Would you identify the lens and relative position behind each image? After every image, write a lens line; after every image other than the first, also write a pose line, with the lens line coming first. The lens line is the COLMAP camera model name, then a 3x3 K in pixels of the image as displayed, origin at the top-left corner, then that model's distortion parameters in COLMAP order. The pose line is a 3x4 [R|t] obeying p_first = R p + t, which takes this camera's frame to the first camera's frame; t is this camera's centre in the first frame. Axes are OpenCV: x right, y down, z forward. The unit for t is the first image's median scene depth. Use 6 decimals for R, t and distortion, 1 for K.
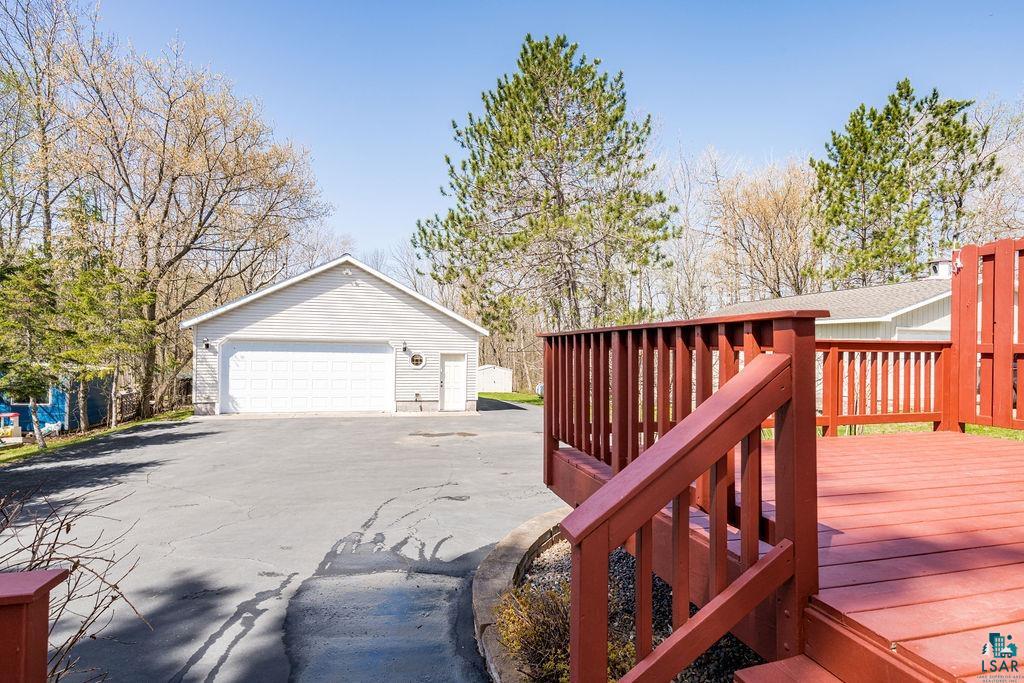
lens RADIAL K [[511.9, 0, 506.4], [0, 511.9, 347.1], [0, 0, 1]] dist [0.001511, 0.000393]
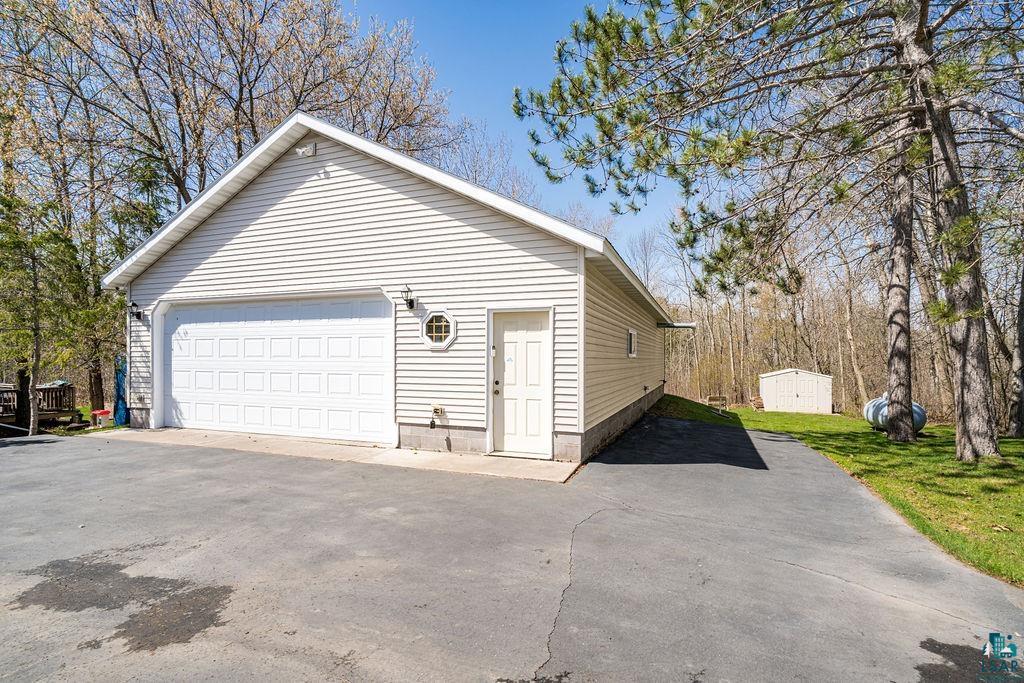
lens RADIAL K [[499.7, 0, 510.9], [0, 499.7, 358.2], [0, 0, 1]] dist [0.002288, 0.000410]
pose [[0.809921, -0.014959, -0.586349, 0.090912], [0.012909, 0.999887, -0.007678, 0.042203], [0.586398, -0.001351, 0.810022, 0.554252]]
